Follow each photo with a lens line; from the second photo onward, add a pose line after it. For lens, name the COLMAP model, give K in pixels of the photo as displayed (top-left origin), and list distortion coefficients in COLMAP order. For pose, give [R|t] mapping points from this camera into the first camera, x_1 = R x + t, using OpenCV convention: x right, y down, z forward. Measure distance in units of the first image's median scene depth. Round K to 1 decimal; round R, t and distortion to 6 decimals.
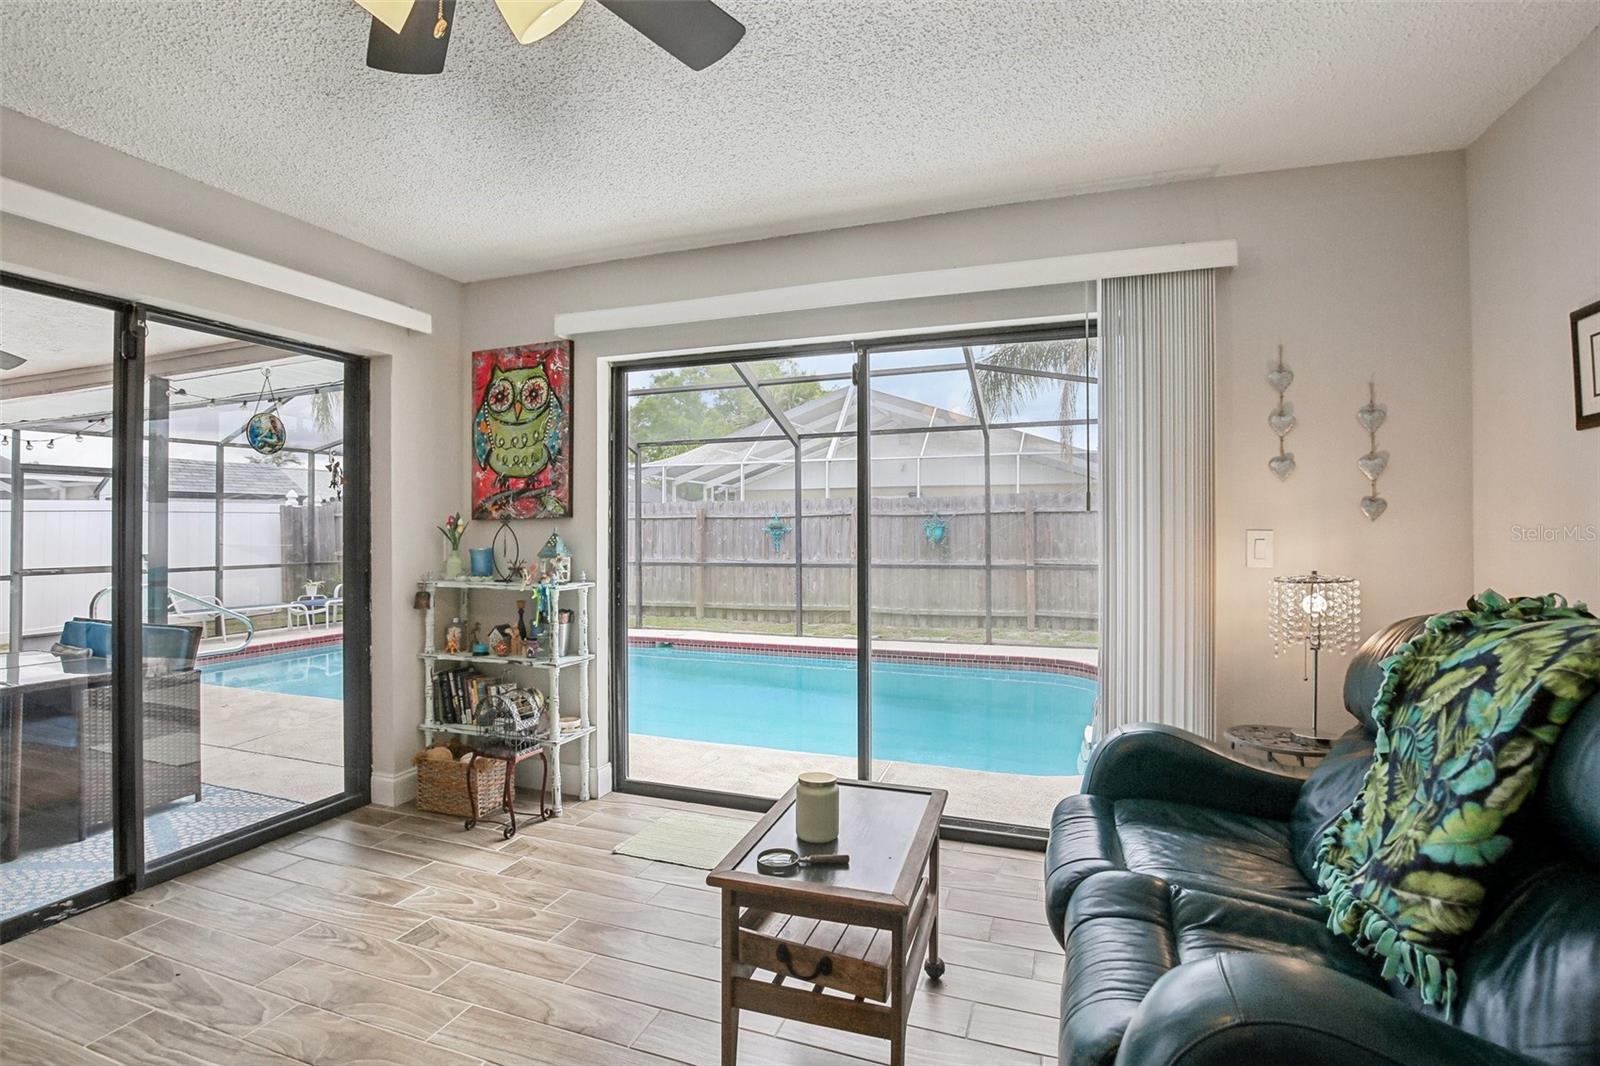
lens RADIAL K [[753.7, 0, 800.0], [0, 753.7, 533.0], [0, 0, 1]] dist [-0.032325, 0.000964]
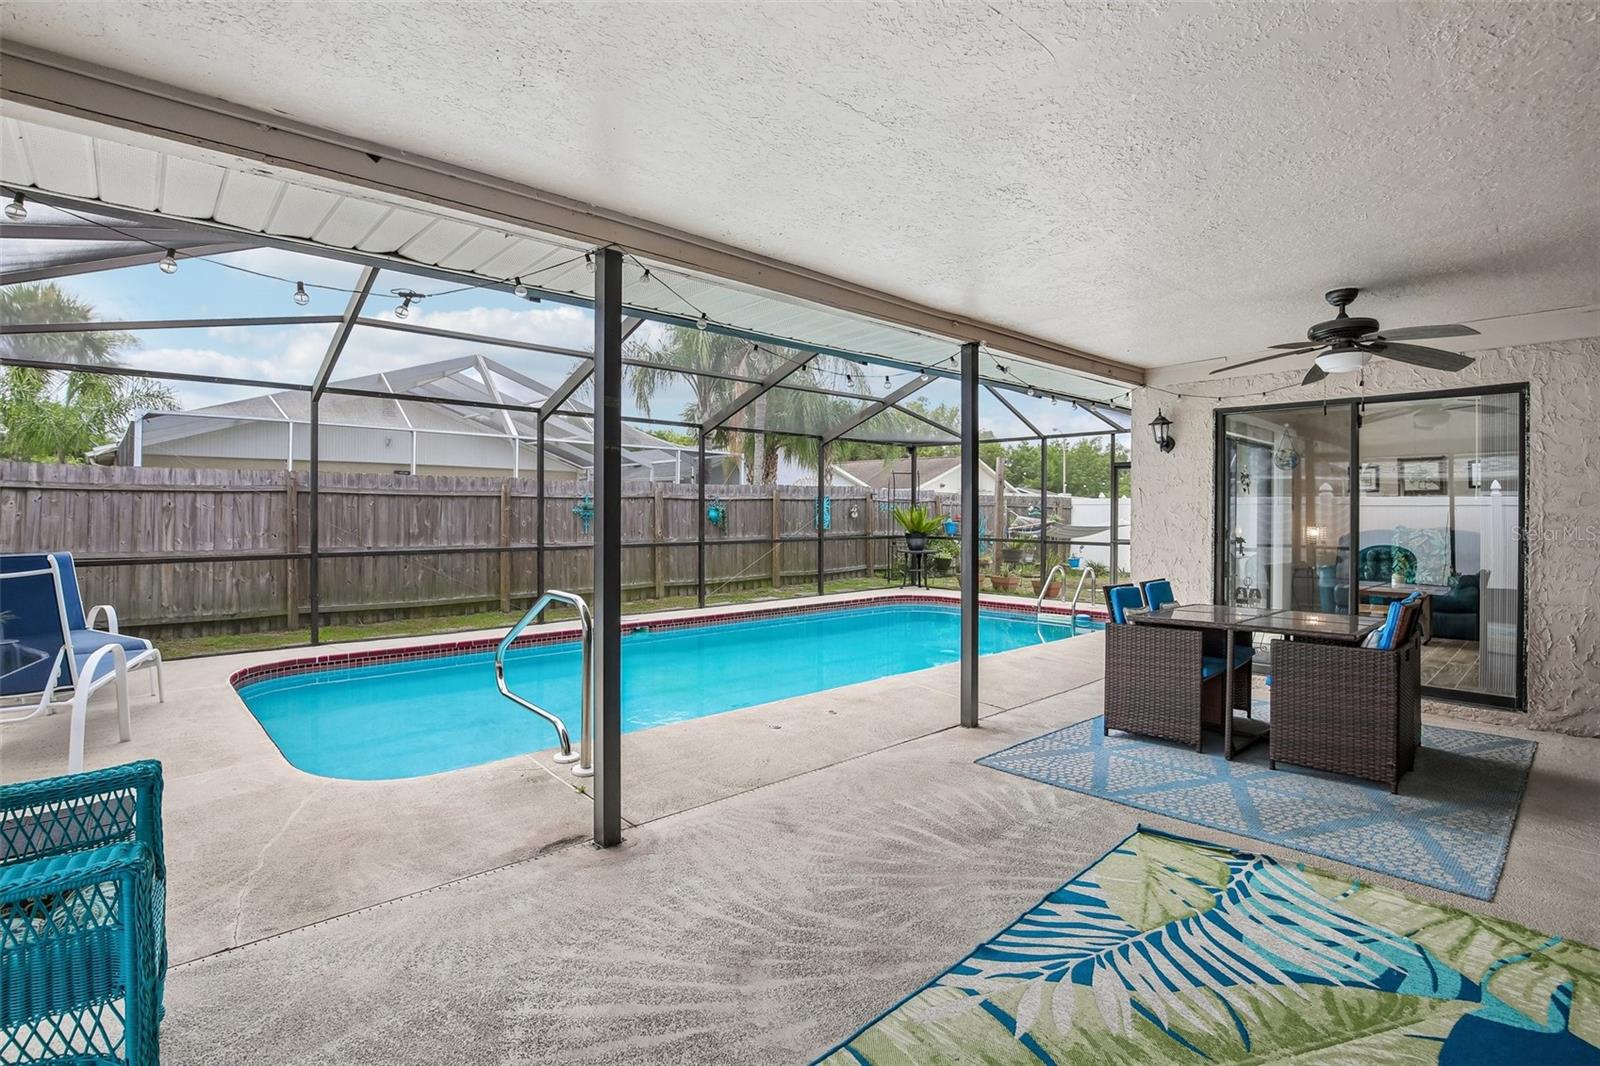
lens RADIAL K [[753.7, 0, 800.0], [0, 753.7, 533.0], [0, 0, 1]] dist [-0.032325, 0.000964]
pose [[0.449662, -0.015777, 0.893060, -2.519645], [-0.001641, 0.999828, 0.018489, 0.021307], [-0.893197, -0.009779, 0.449558, 1.038385]]
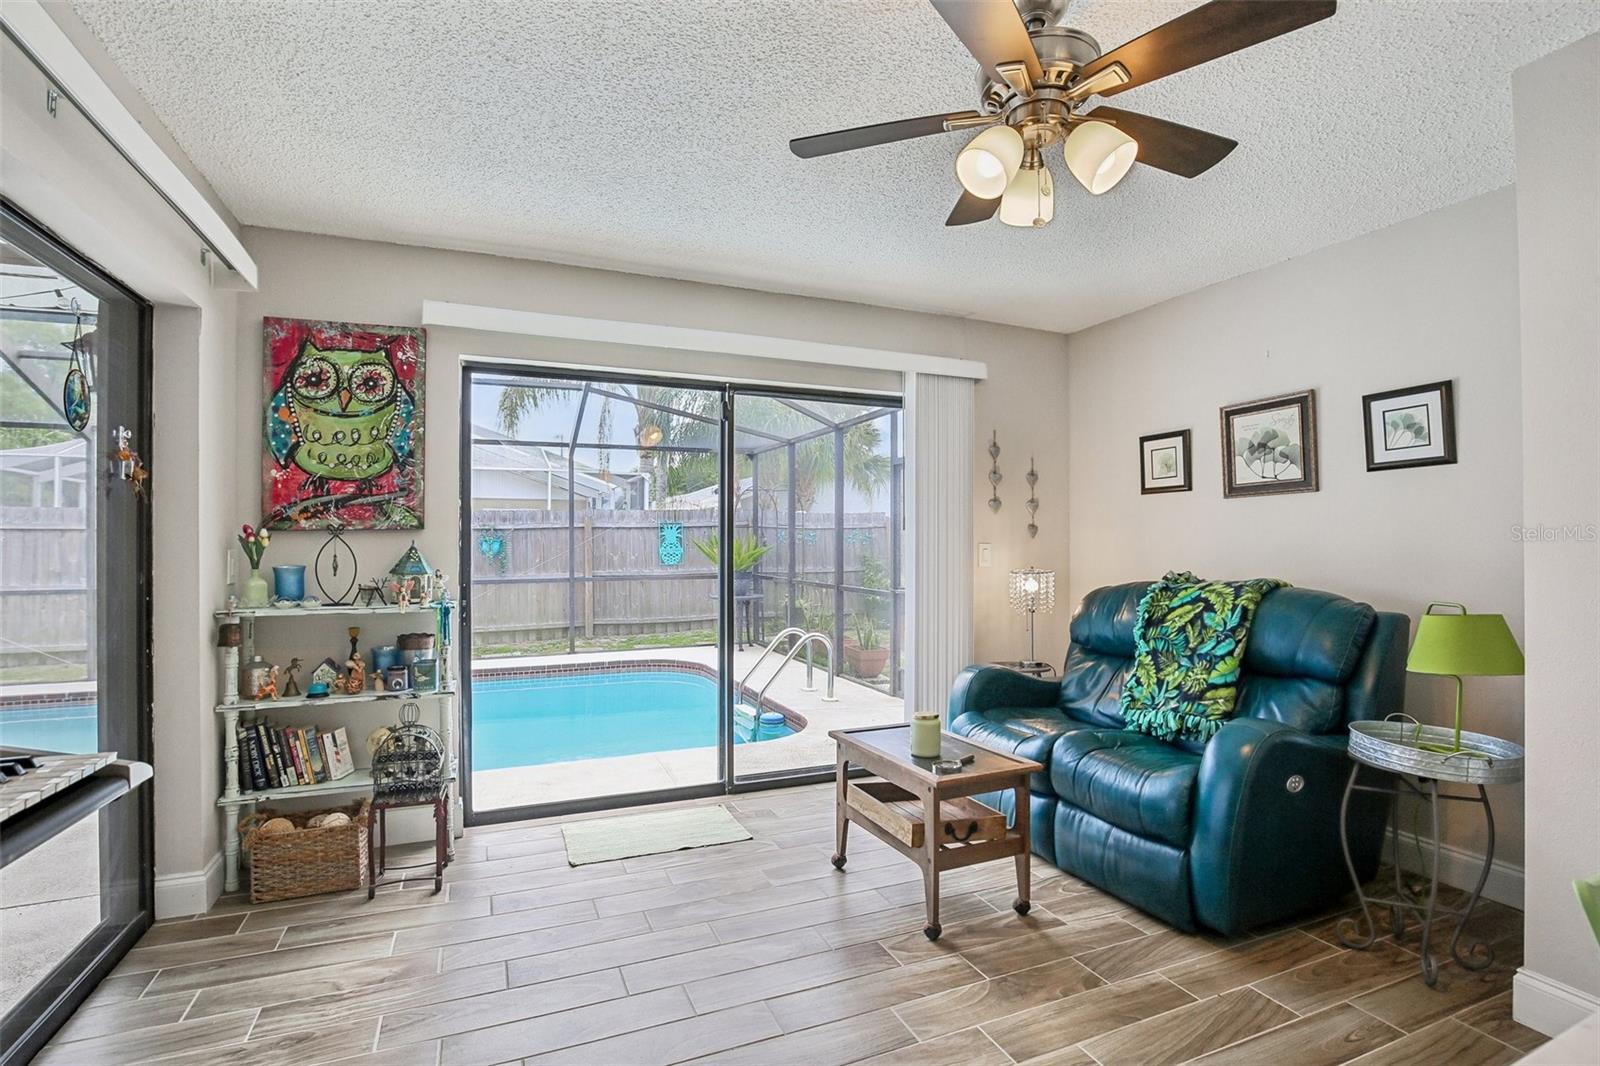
lens RADIAL K [[754.3, 0, 799.7], [0, 754.3, 551.3], [0, 0, 1]] dist [-0.030443, 0.000160]
pose [[0.736352, -0.006262, 0.676570, -0.561164], [0.003019, 0.999978, 0.005969, 0.001588], [-0.676592, -0.002353, 0.736355, 0.047213]]
